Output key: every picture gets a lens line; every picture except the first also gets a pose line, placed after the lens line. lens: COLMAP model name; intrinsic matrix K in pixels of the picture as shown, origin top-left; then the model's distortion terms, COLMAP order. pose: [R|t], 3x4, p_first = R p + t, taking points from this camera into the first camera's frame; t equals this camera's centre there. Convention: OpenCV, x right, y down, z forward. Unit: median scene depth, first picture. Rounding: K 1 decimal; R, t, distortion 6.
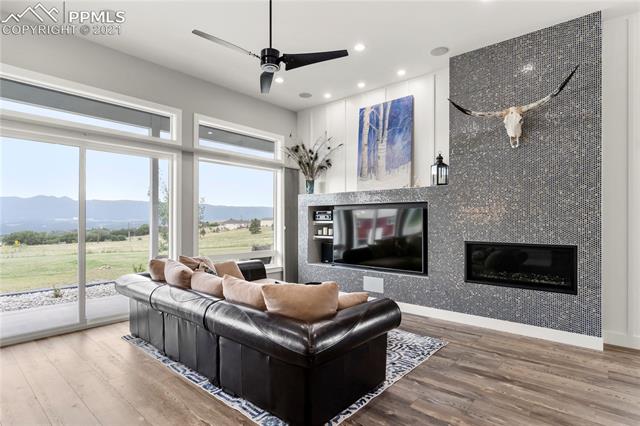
lens RADIAL K [[335.5, 0, 319.1], [0, 335.5, 218.3], [0, 0, 1]] dist [-0.000518, 0.000009]
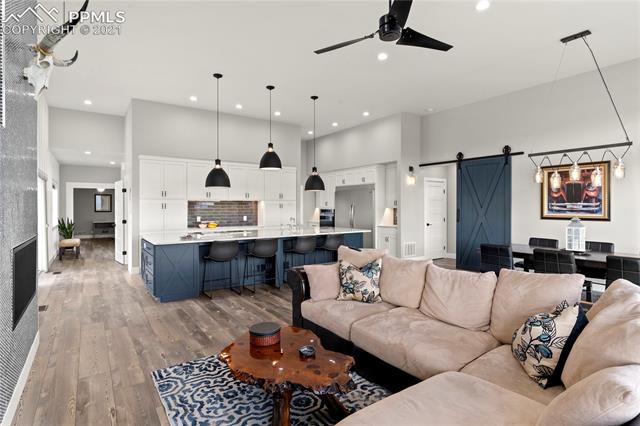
lens RADIAL K [[335.5, 0, 320.2], [0, 335.5, 210.5], [0, 0, 1]] dist [-0.000518, 0.000009]
pose [[-0.971826, 0.001284, 0.235696, -0.147284], [0.002658, 0.999981, 0.005510, 0.014876], [-0.235684, 0.005981, -0.971811, 1.657107]]
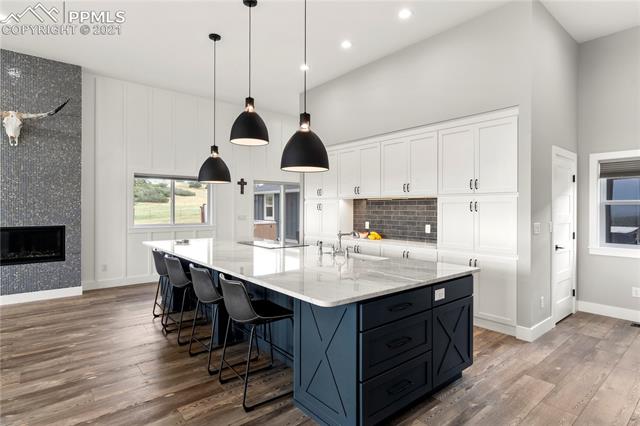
lens RADIAL K [[335.5, 0, 318.7], [0, 335.5, 209.4], [0, 0, 1]] dist [-0.000518, 0.000009]
pose [[0.166025, -0.003672, 0.986115, -0.439058], [-0.005063, 0.999977, 0.004576, 0.002267], [-0.986109, -0.005753, 0.166003, -0.278264]]
